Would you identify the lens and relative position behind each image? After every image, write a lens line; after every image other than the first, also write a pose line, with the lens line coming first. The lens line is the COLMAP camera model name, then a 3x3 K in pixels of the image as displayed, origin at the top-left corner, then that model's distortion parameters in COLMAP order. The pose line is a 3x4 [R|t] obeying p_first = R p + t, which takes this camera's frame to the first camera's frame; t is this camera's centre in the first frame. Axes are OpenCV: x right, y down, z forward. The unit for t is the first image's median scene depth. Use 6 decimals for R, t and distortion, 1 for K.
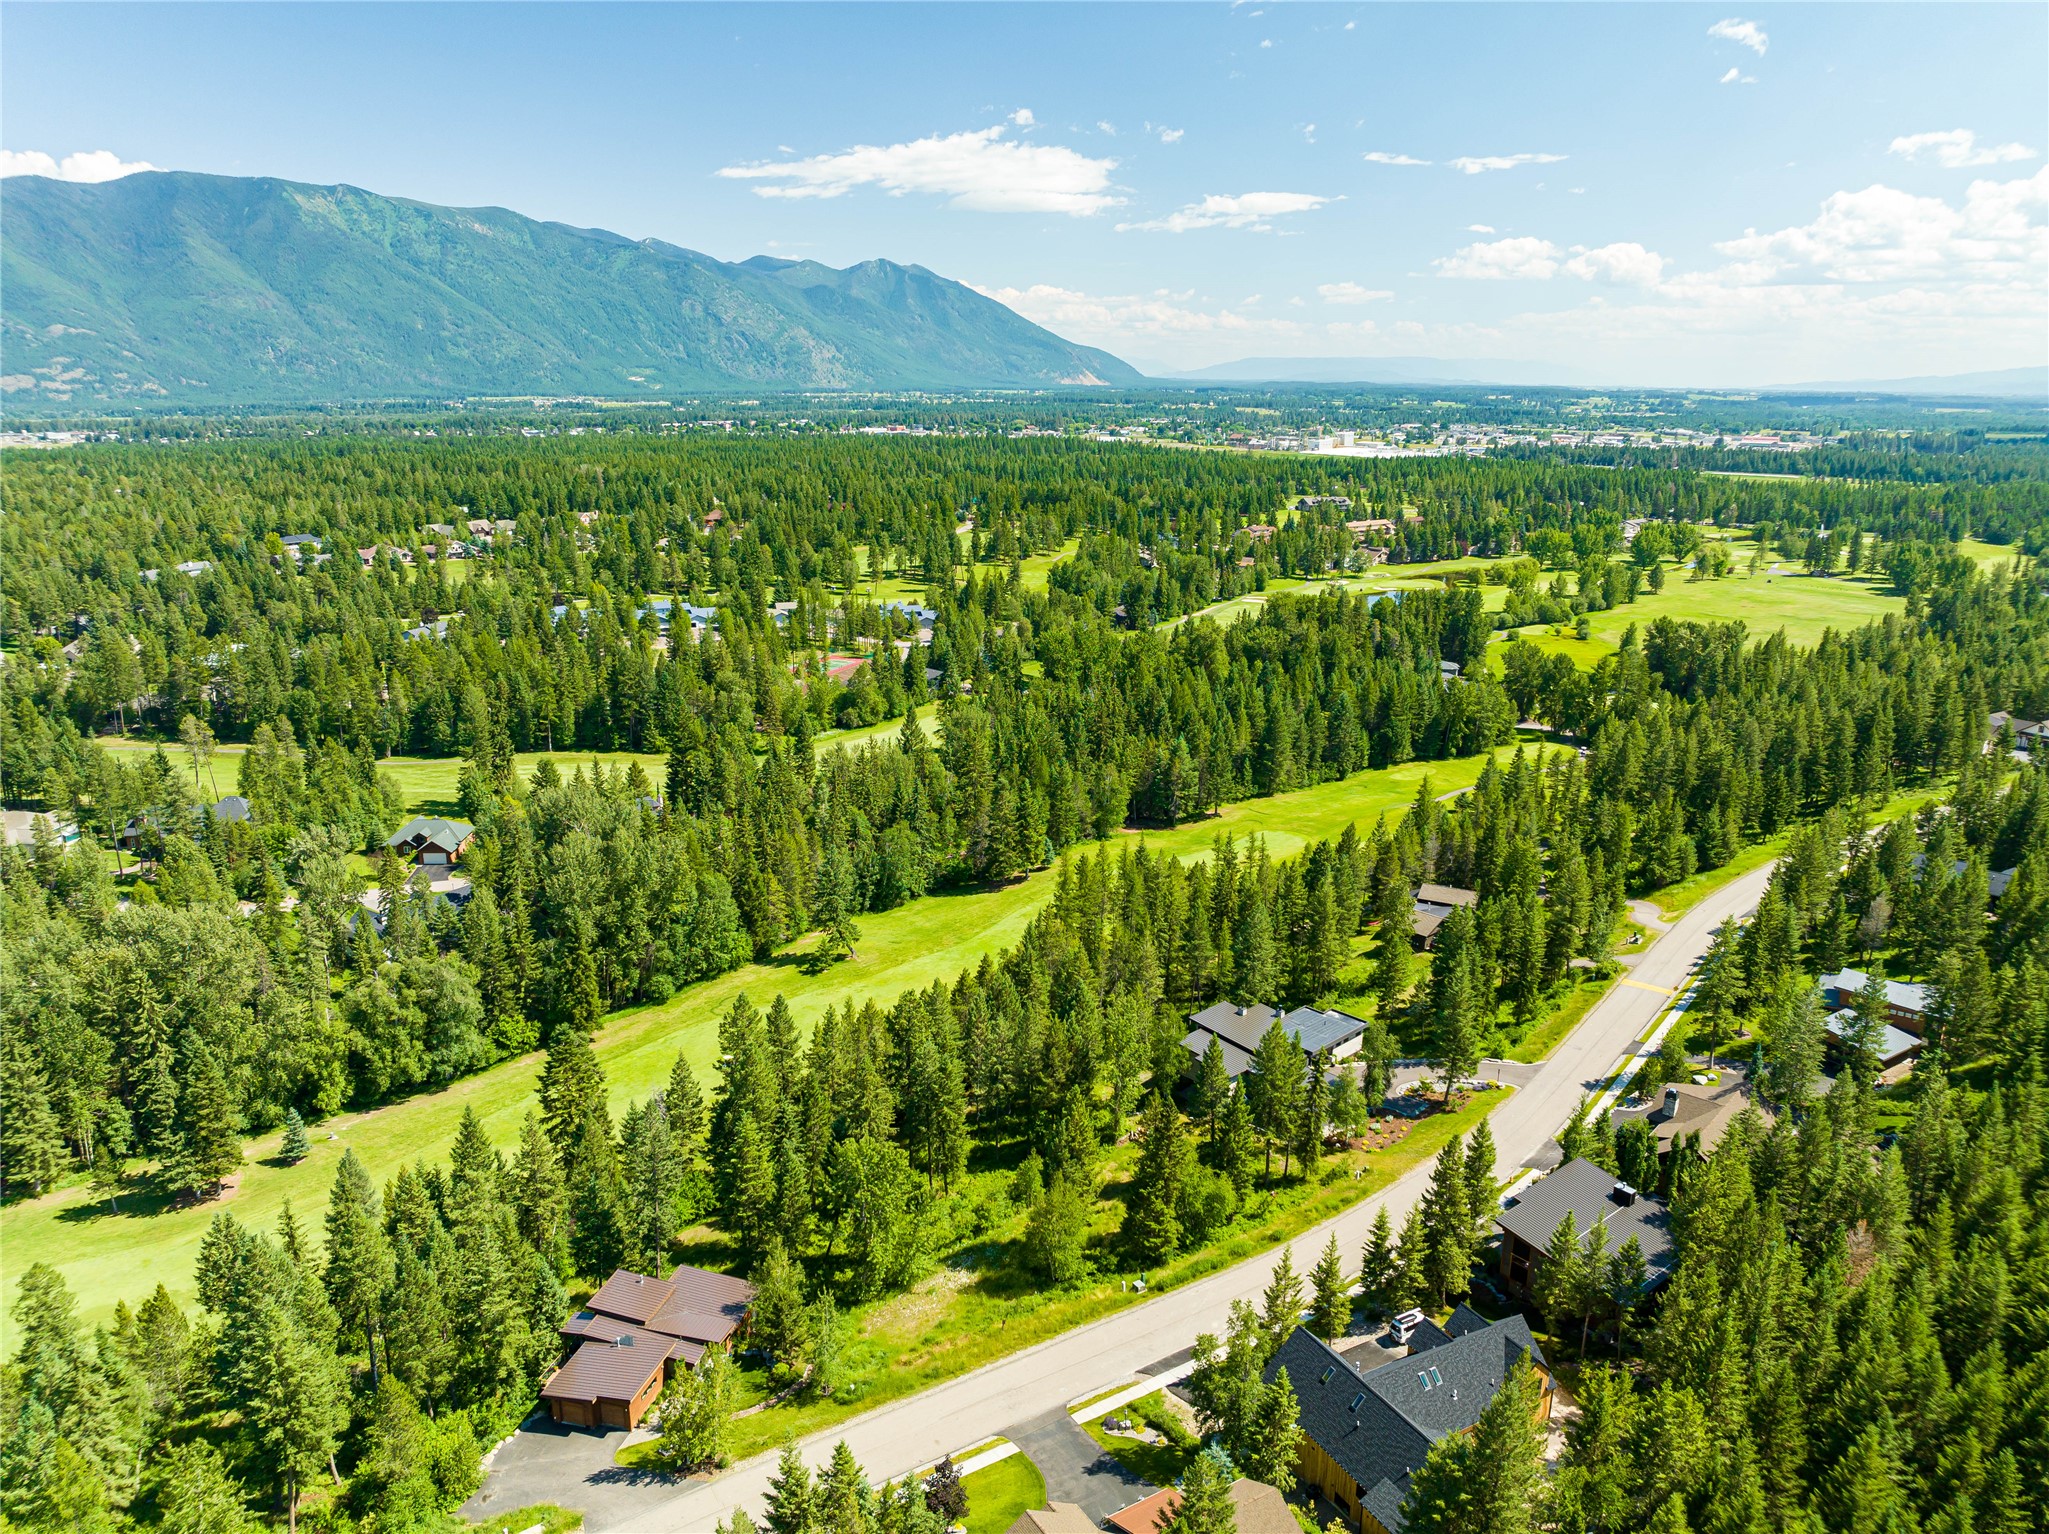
lens RADIAL K [[1437.8, 0, 1029.0], [0, 1437.8, 767.4], [0, 0, 1]] dist [-0.056240, 0.027835]
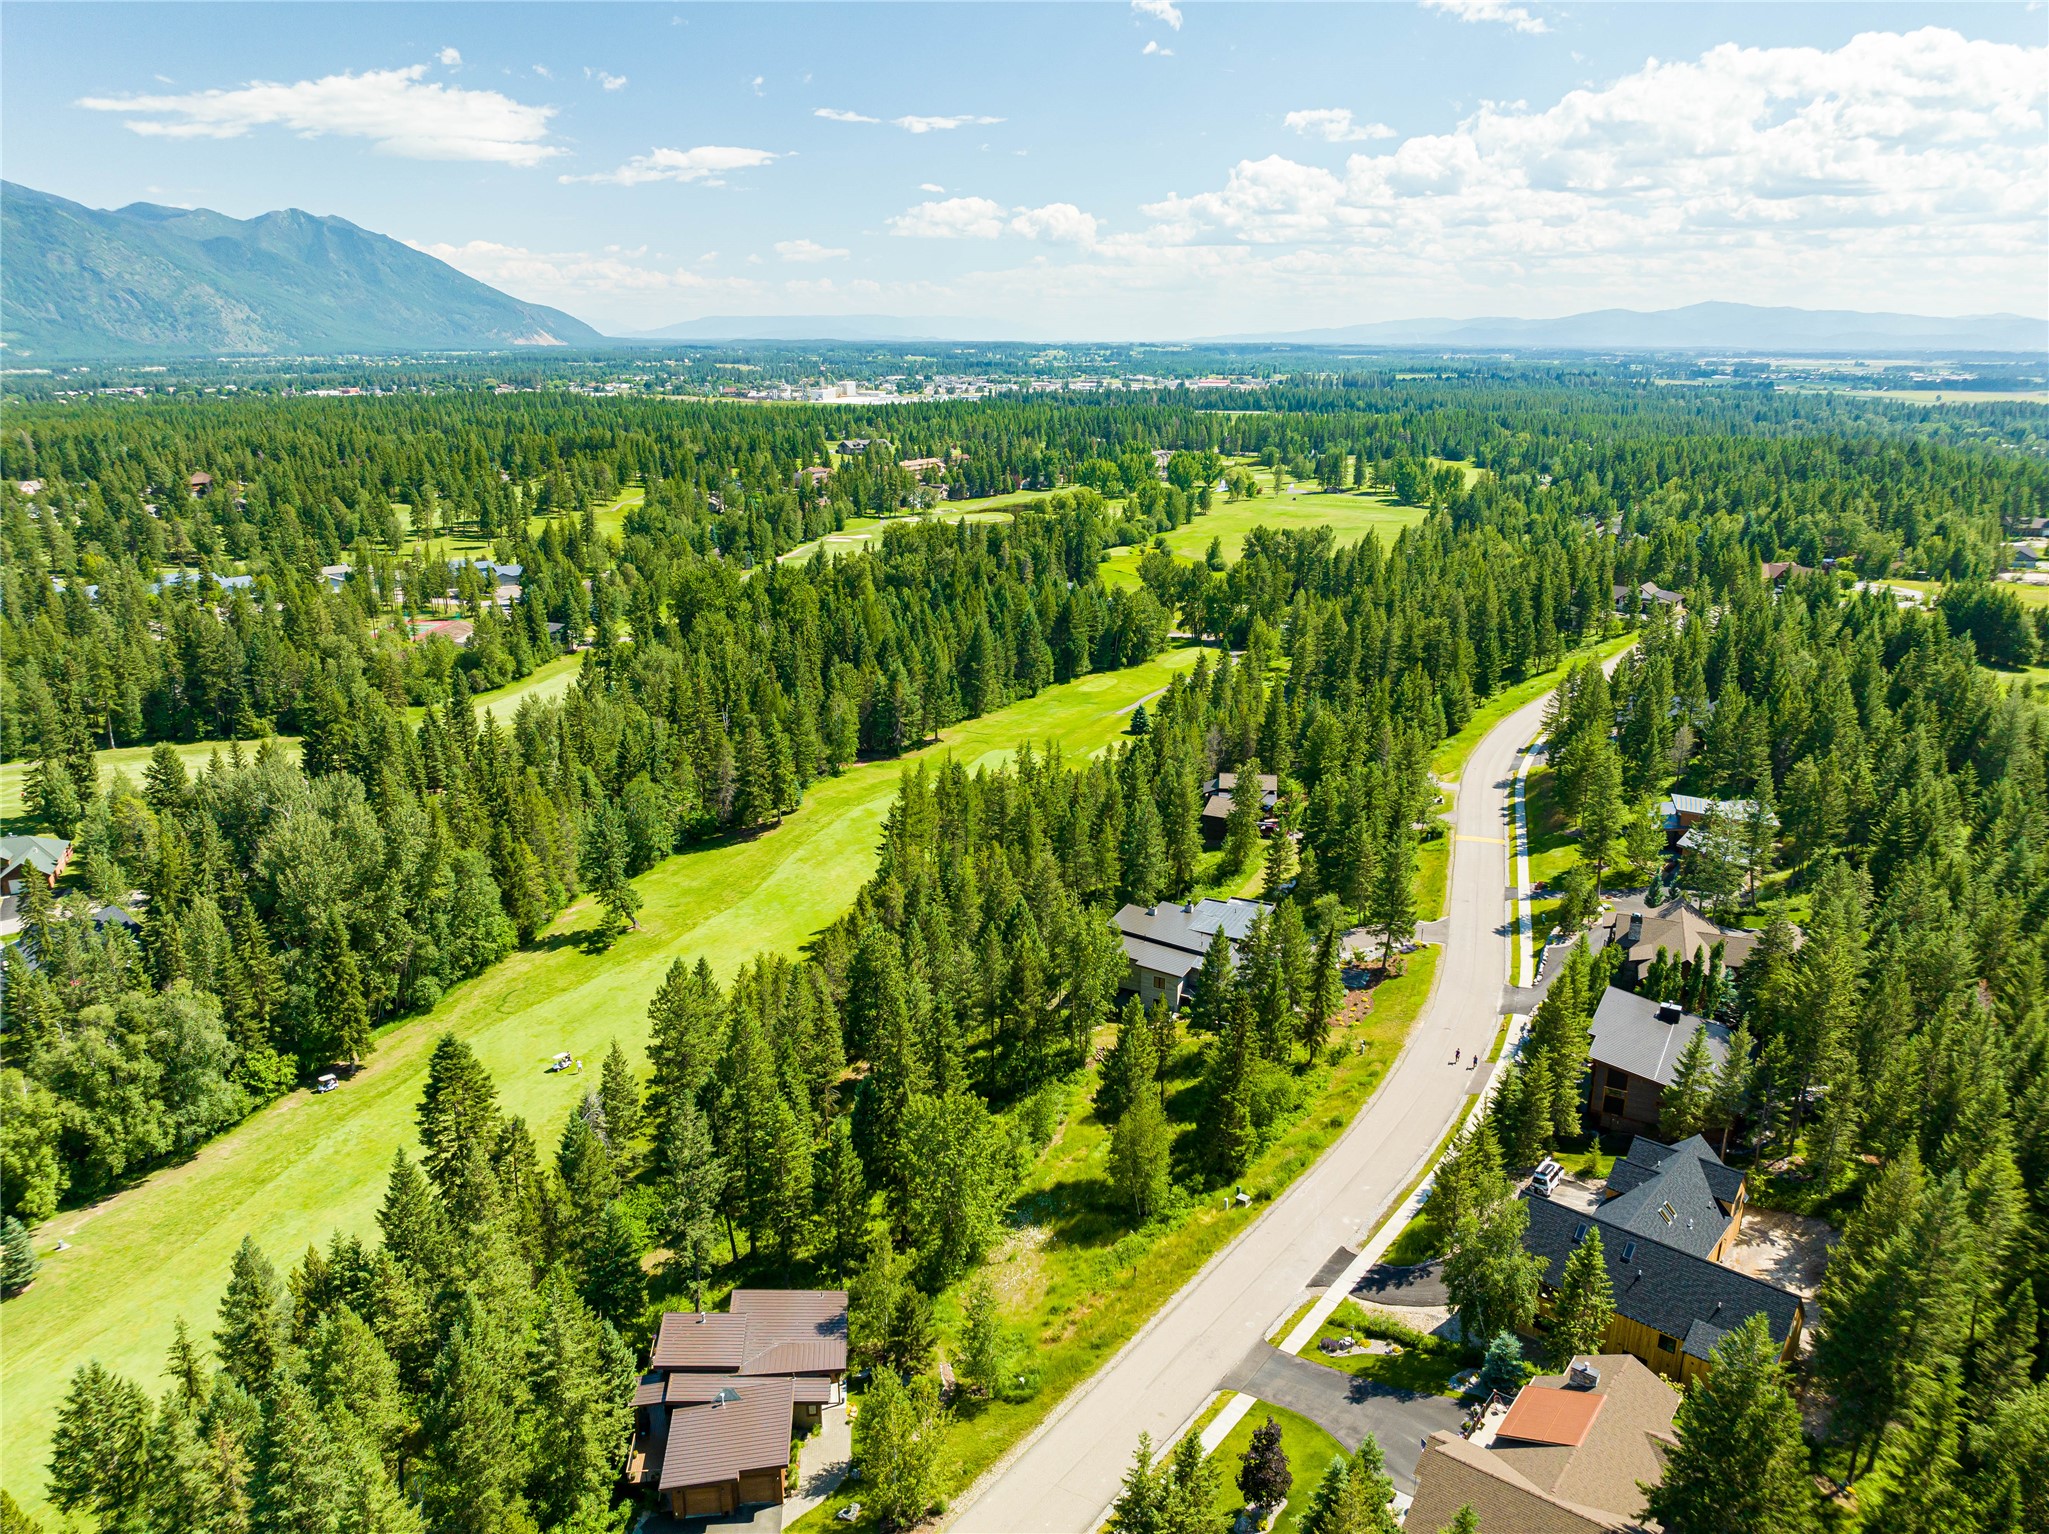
lens RADIAL K [[1437.8, 0, 1008.3], [0, 1437.8, 755.7], [0, 0, 1]] dist [-0.056240, 0.027835]
pose [[0.937048, -0.099556, 0.334710, -0.086338], [0.094094, 0.995032, 0.032537, 0.010062], [-0.336286, 0.001005, 0.941759, 0.050085]]
